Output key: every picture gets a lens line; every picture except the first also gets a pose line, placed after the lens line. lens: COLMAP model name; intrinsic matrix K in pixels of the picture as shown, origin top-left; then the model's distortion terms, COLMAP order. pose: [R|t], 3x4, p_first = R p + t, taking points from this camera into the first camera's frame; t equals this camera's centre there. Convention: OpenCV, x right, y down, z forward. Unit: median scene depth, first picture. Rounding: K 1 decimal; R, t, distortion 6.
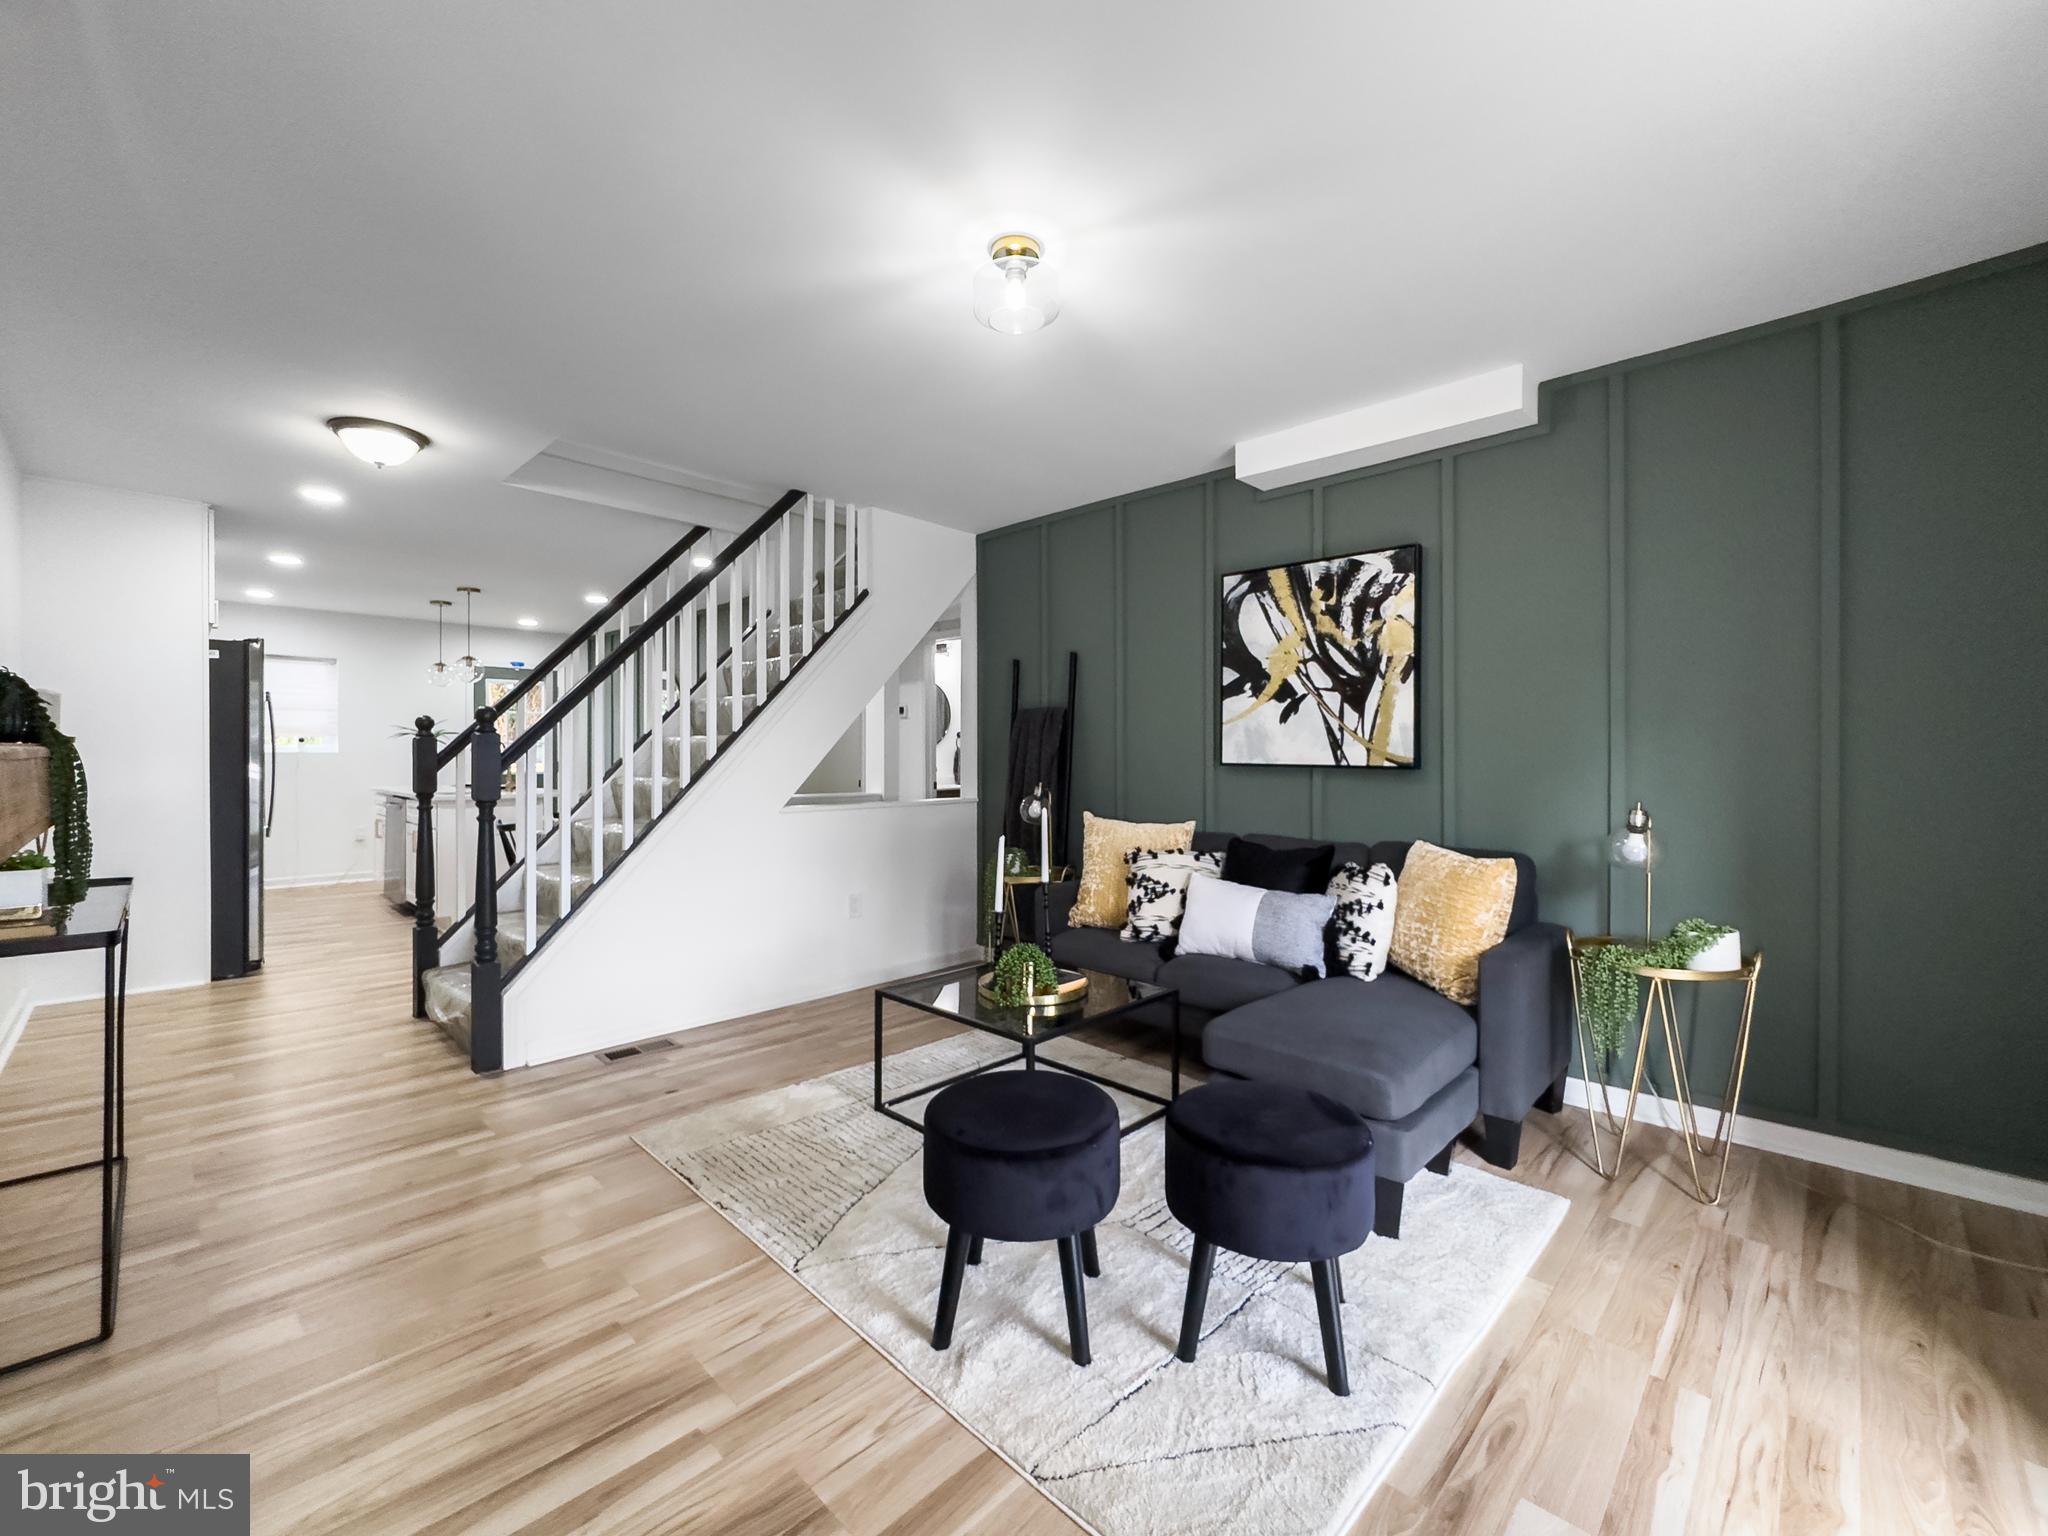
lens RADIAL K [[848.3, 0, 1059.7], [0, 848.3, 762.8], [0, 0, 1]] dist [-0.005651, 0.001648]
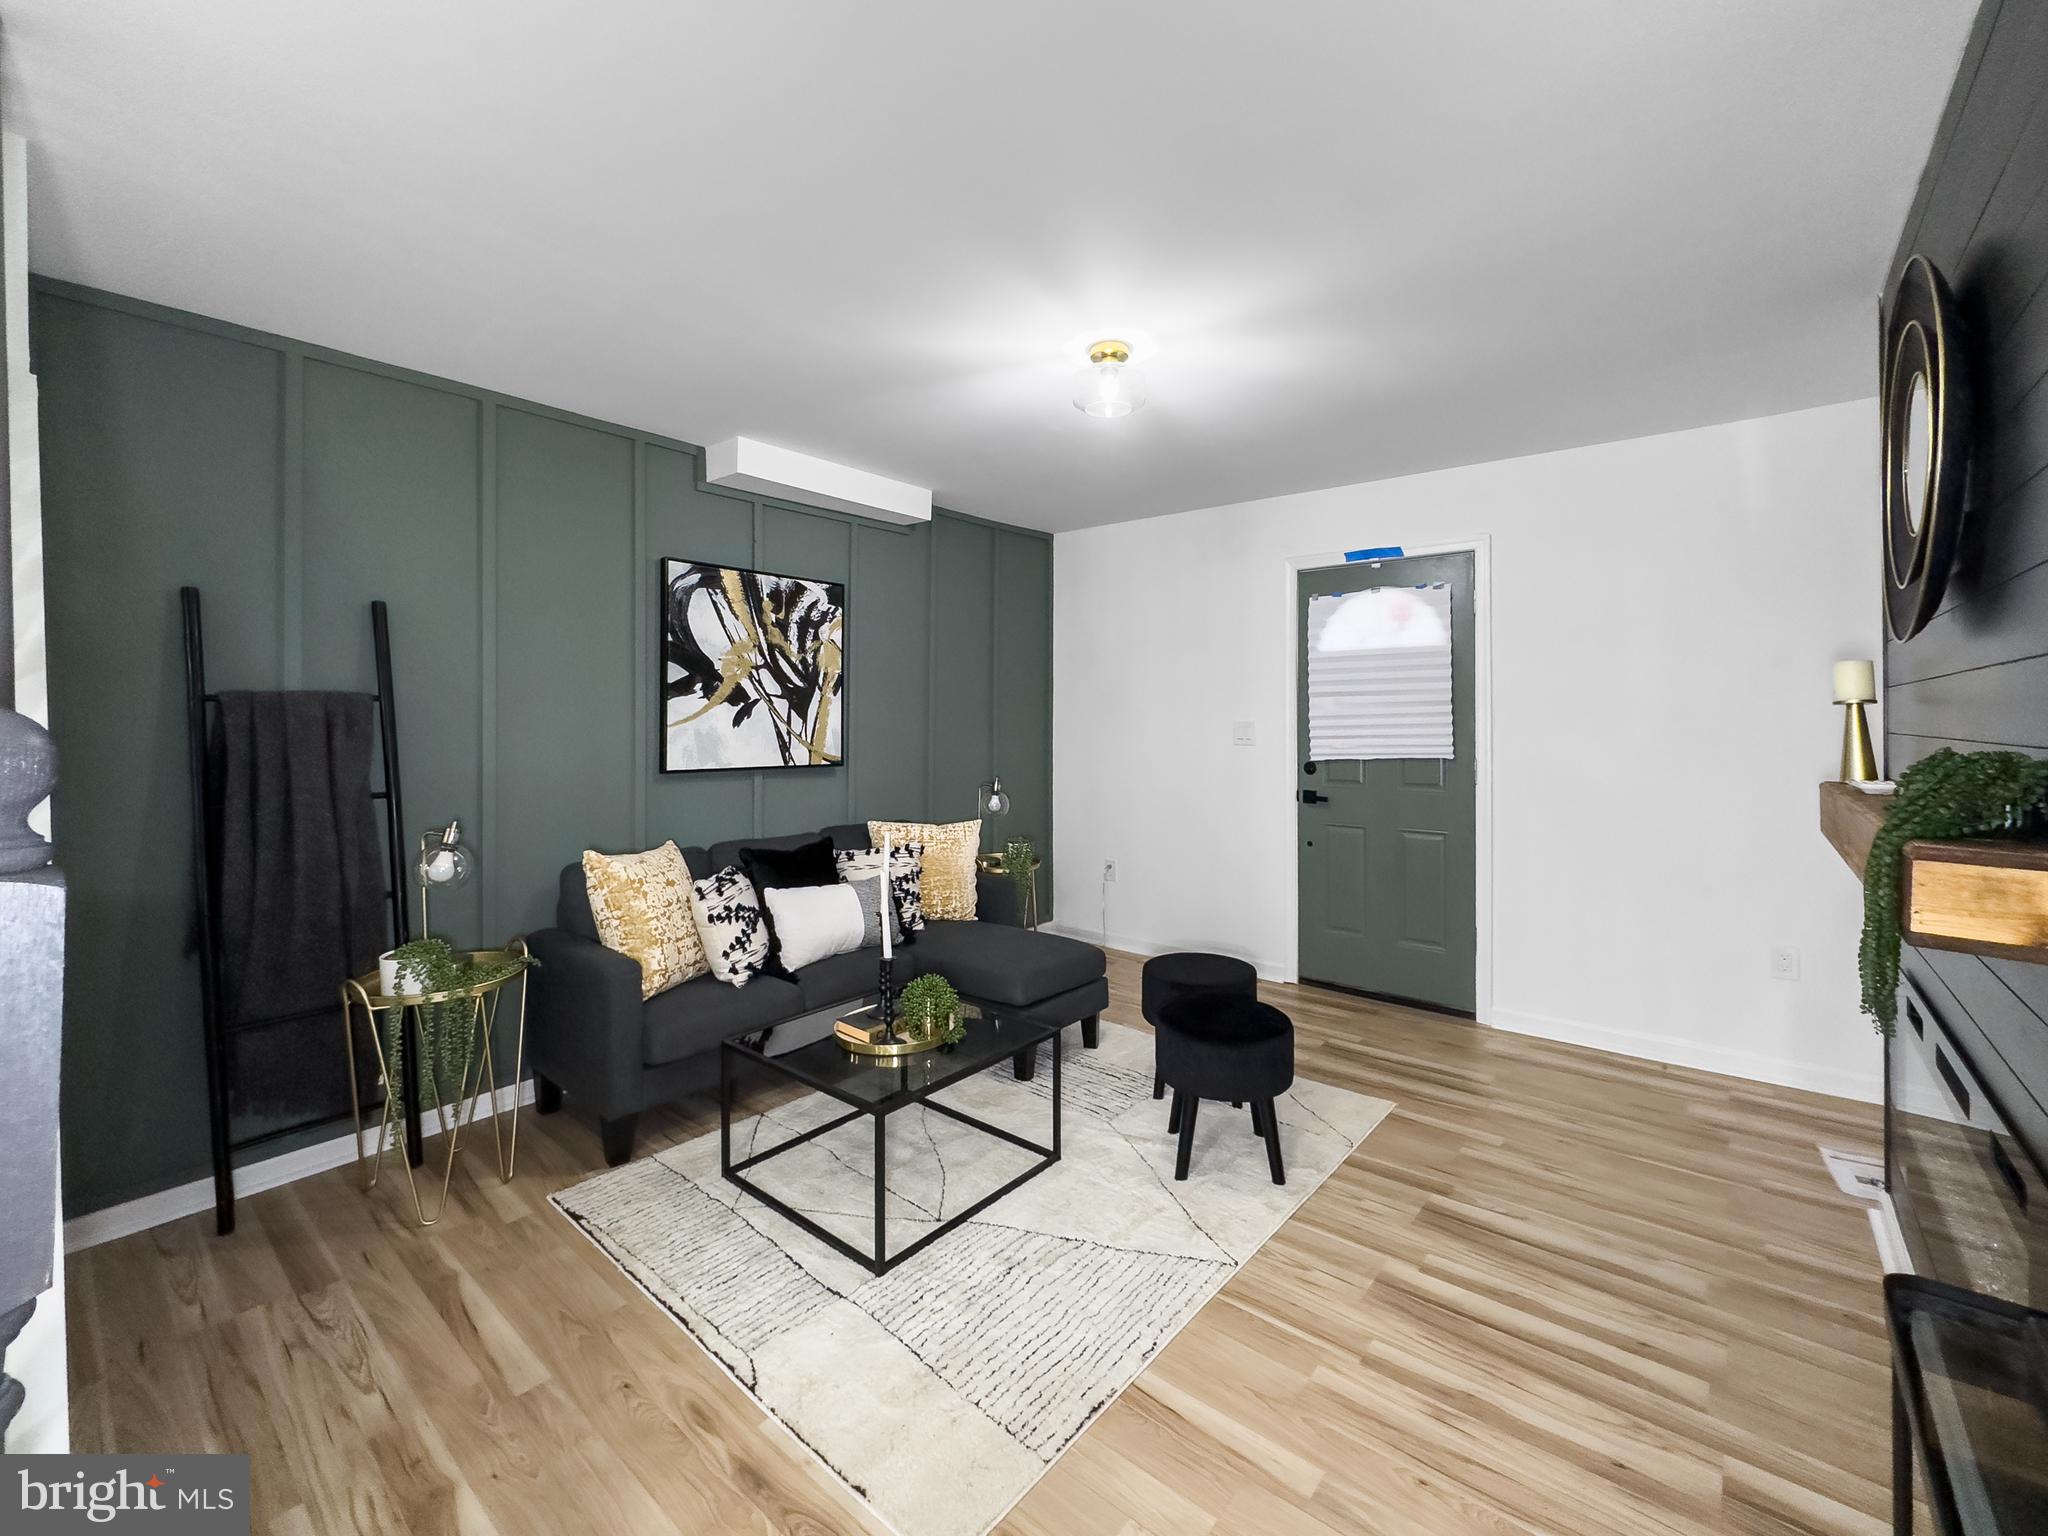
lens RADIAL K [[848.3, 0, 1015.5], [0, 848.3, 717.8], [0, 0, 1]] dist [-0.005651, 0.001648]
pose [[-0.040512, -0.001764, 0.999177, -0.790592], [0.007869, 0.999967, 0.002085, -0.060040], [-0.999148, 0.007947, -0.040497, 0.755110]]
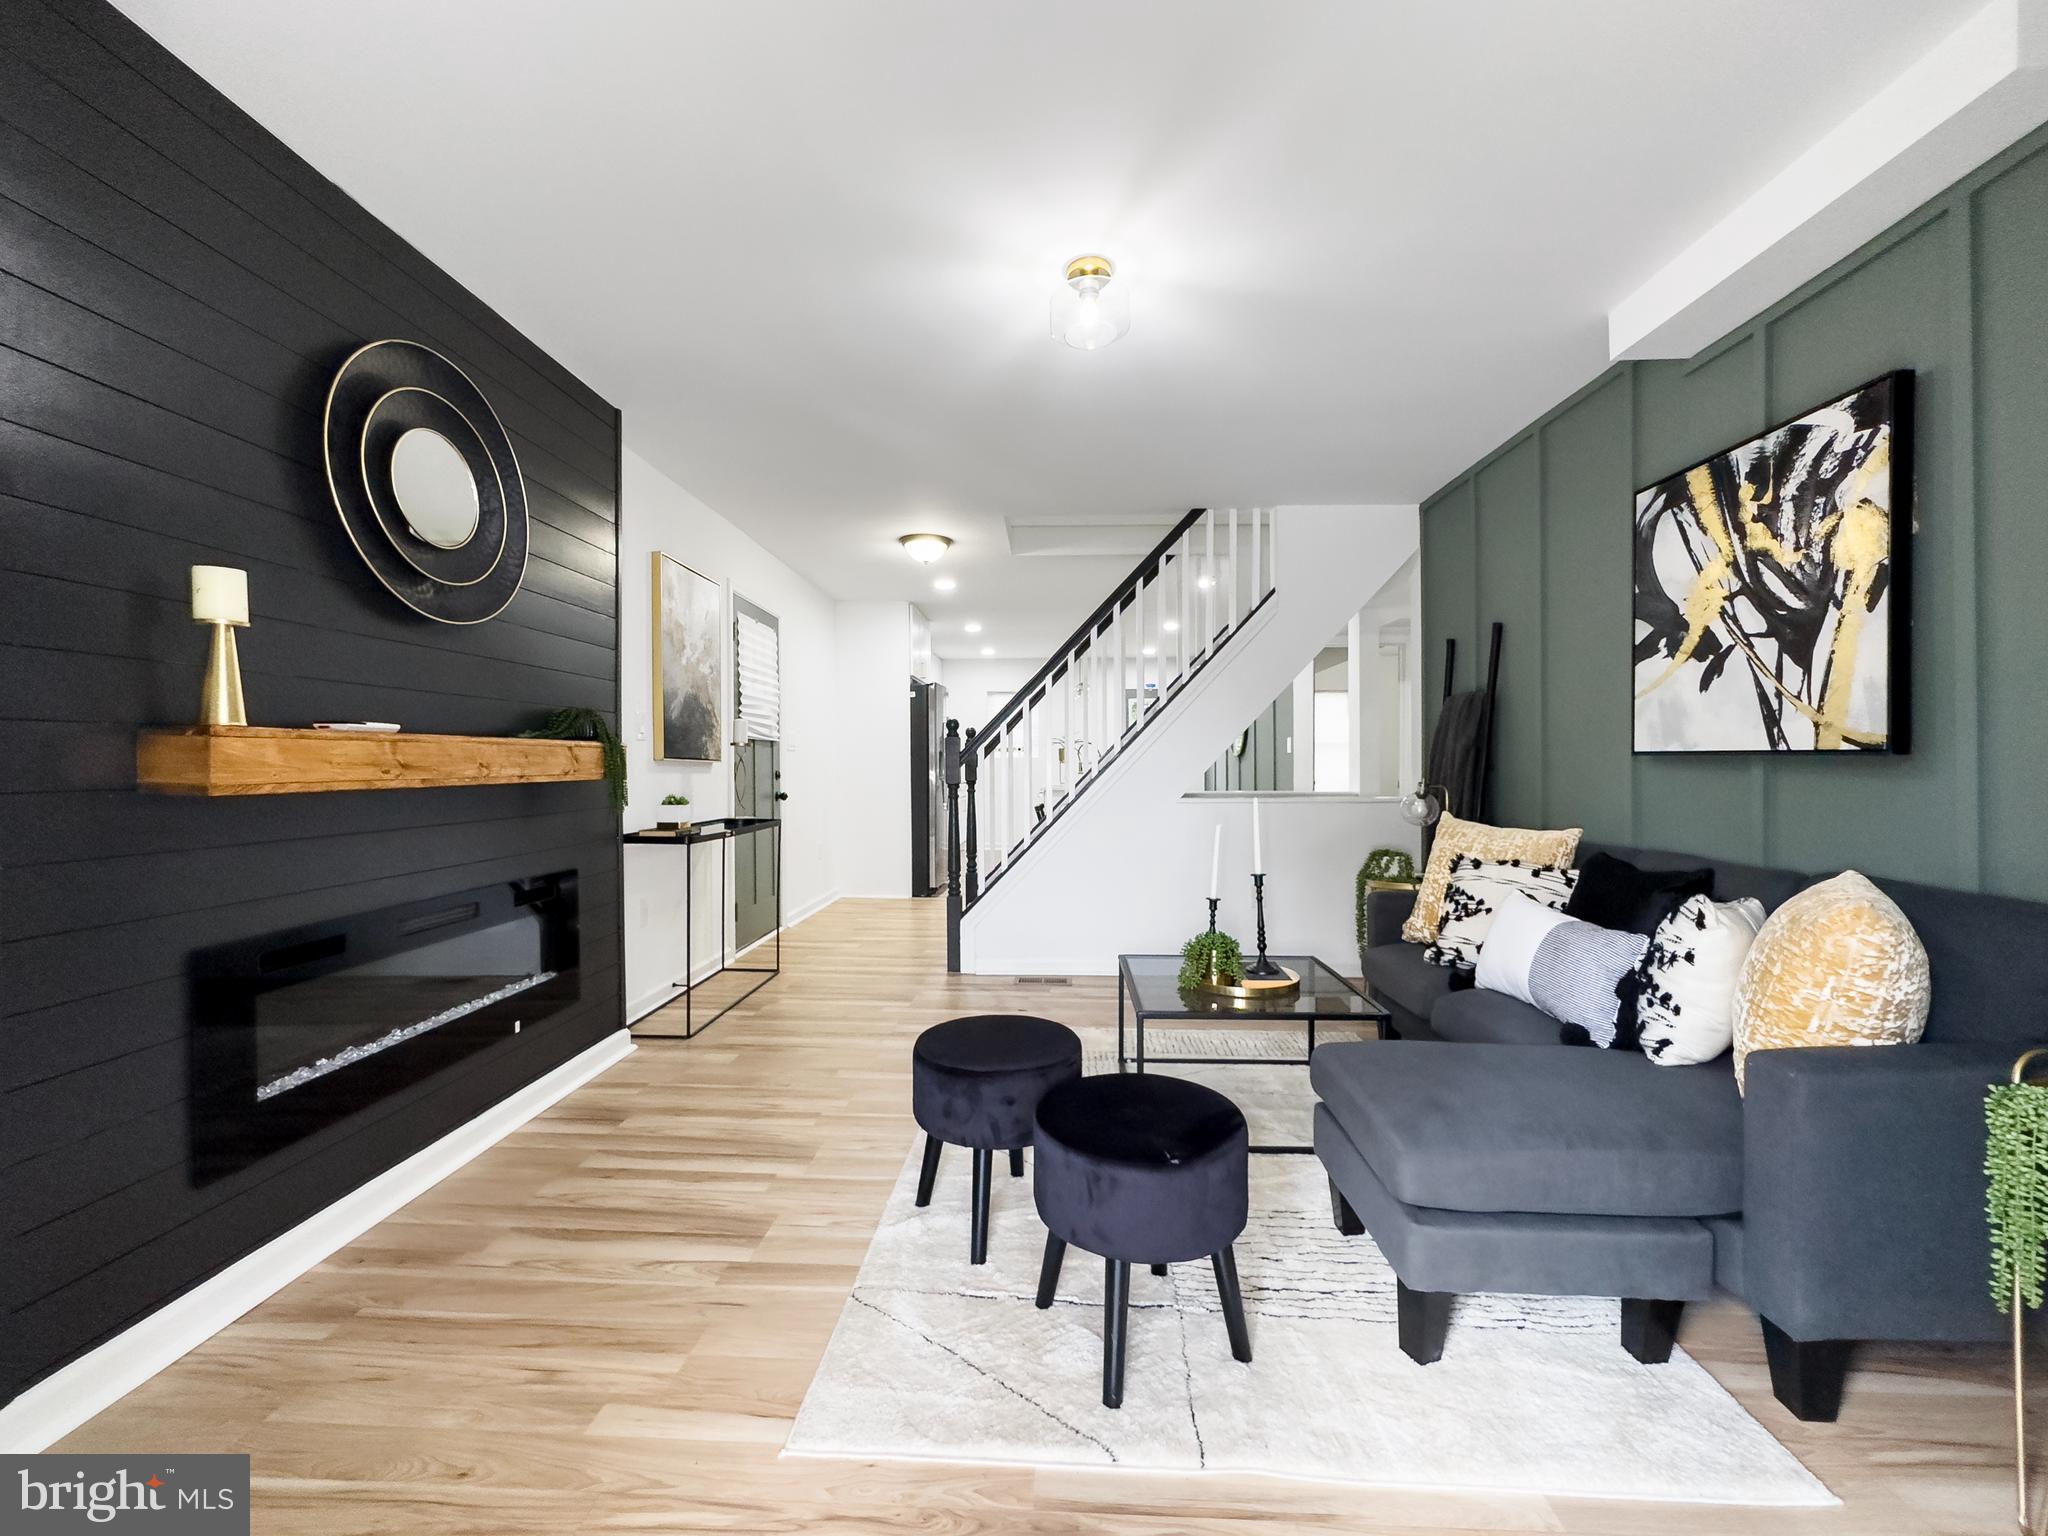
lens RADIAL K [[848.3, 0, 1020.0], [0, 848.3, 770.5], [0, 0, 1]] dist [-0.005651, 0.001648]
pose [[0.648709, 0.005146, -0.761019, 0.450587], [-0.007912, 0.999969, 0.000018, 0.022814], [0.760996, 0.006010, 0.648729, 0.146576]]
